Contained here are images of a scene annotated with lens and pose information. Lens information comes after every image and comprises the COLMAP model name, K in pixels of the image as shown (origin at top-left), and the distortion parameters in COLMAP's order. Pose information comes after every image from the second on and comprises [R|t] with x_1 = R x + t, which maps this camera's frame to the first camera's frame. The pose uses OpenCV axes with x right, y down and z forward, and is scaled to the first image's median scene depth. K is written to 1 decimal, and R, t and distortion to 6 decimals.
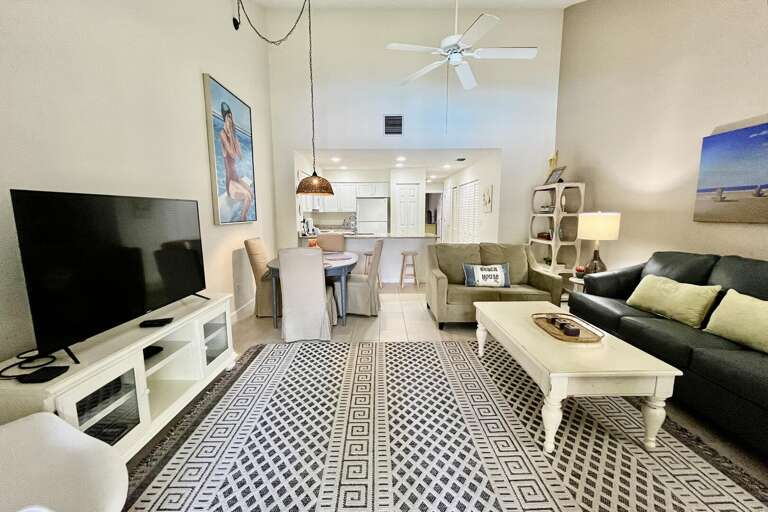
lens RADIAL K [[313.5, 0, 384.3], [0, 313.5, 256.6], [0, 0, 1]] dist [-0.003528, 0.000296]
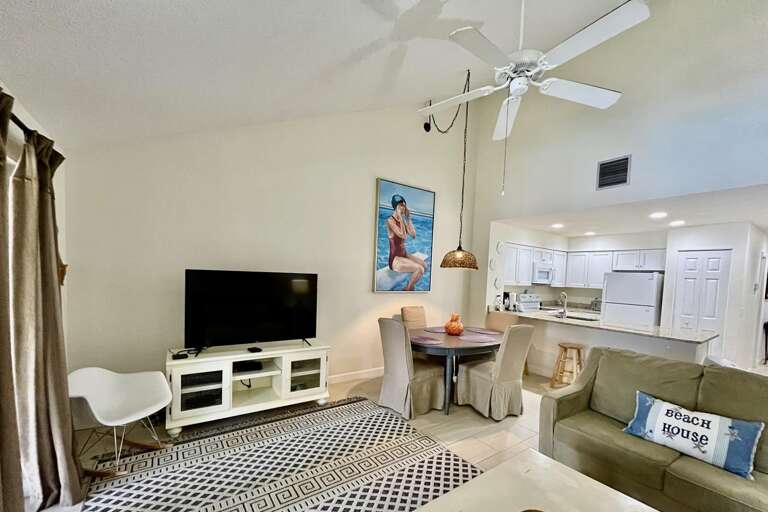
lens RADIAL K [[313.5, 0, 386.6], [0, 313.5, 286.8], [0, 0, 1]] dist [-0.003528, 0.000296]
pose [[0.563569, 0.058085, -0.824024, 0.496426], [-0.156741, 0.986923, -0.037631, -0.078844], [0.811062, 0.150366, 0.565303, 0.310762]]
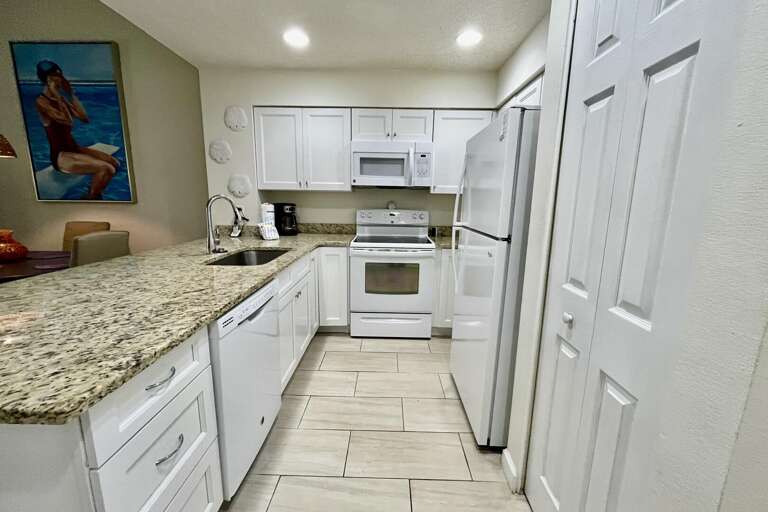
lens RADIAL K [[313.5, 0, 379.5], [0, 313.5, 258.9], [0, 0, 1]] dist [-0.003528, 0.000296]
pose [[-0.034163, 0.188471, -0.981484, 0.404760], [-0.154047, 0.969328, 0.191499, -0.261600], [0.987473, 0.157737, -0.004082, 1.962568]]
